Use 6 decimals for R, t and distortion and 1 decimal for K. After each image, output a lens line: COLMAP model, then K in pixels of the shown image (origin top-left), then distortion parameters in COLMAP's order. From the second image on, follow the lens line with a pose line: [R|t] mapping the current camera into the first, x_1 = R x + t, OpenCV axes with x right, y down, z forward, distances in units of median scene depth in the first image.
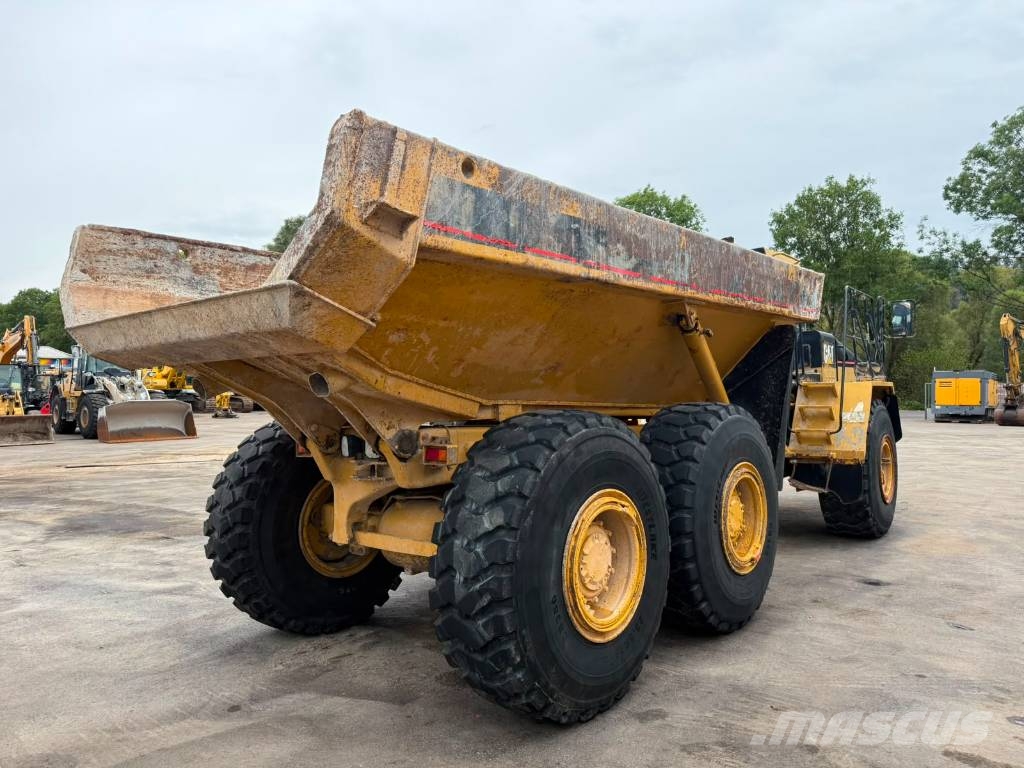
lens RADIAL K [[717.7, 0, 516.3], [0, 717.7, 385.0], [0, 0, 1]] dist [0.055544, -0.061385]
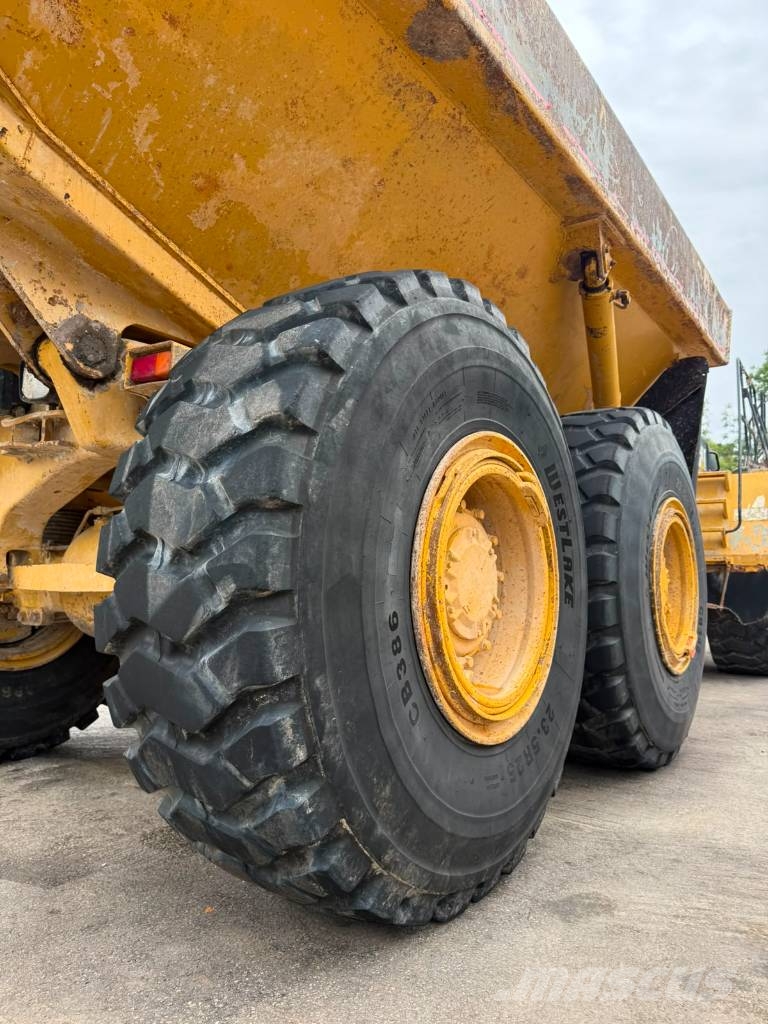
lens RADIAL K [[748.2, 0, 383.3], [0, 748.2, 516.6], [0, 0, 1]] dist [0.035017, -0.018246]
pose [[0.995535, 0.040717, 0.085159, 0.005052], [-0.035778, 0.997632, -0.058737, 0.192784], [-0.087349, 0.055427, 0.994635, 0.414519]]
